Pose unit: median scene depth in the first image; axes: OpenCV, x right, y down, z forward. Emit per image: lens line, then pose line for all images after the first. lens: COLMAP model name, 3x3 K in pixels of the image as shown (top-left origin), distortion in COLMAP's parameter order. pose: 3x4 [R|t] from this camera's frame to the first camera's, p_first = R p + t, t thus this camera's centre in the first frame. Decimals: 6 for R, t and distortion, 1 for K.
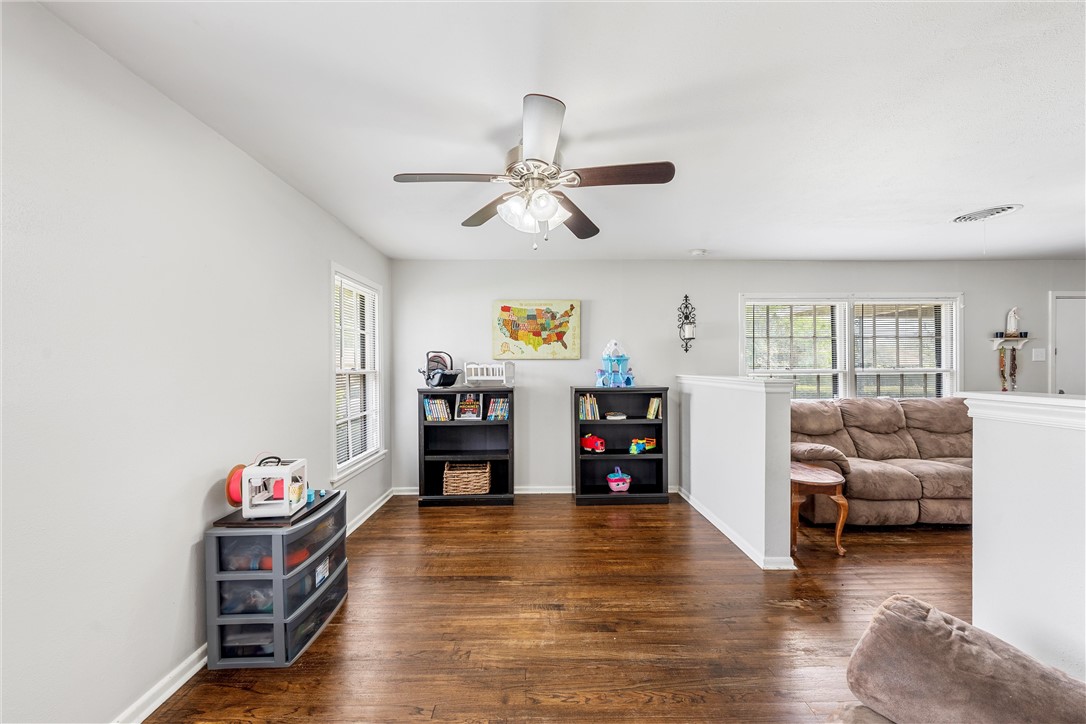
lens RADIAL K [[389.7, 0, 543.0], [0, 389.7, 362.0], [0, 0, 1]] dist [-0.000009, -0.000024]
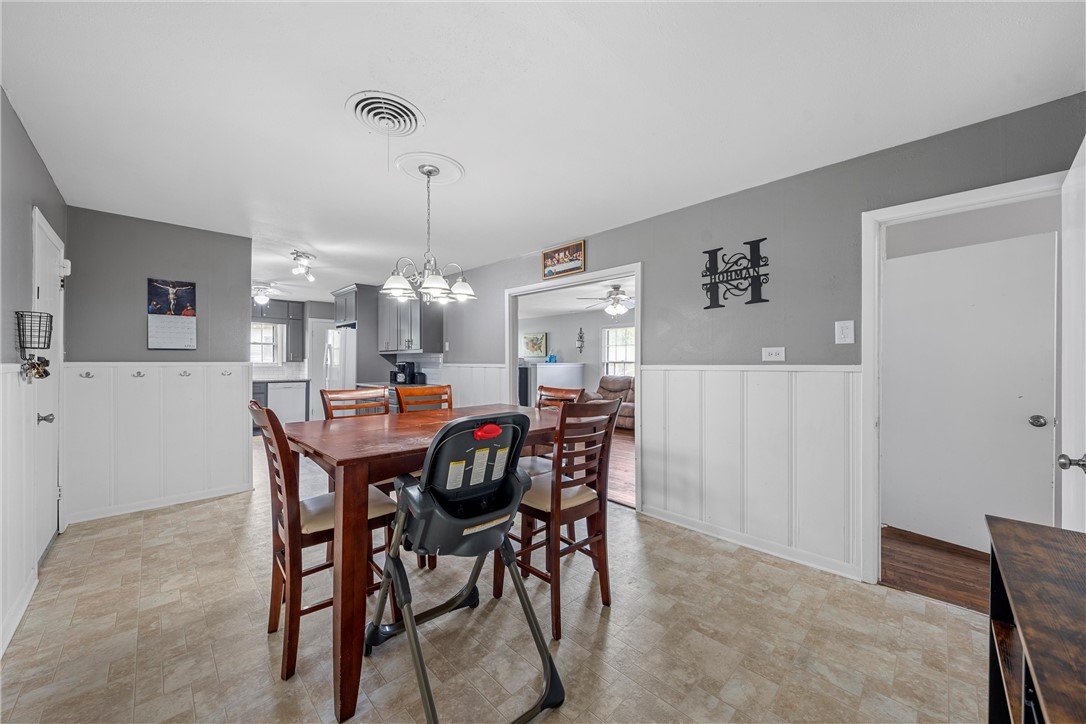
lens RADIAL K [[389.7, 0, 543.0], [0, 389.7, 362.0], [0, 0, 1]] dist [-0.000009, -0.000024]
pose [[0.693691, 0.004016, -0.720261, 1.902786], [-0.001654, 0.999991, 0.003983, 0.018577], [0.720271, -0.001572, 0.693692, -0.755539]]
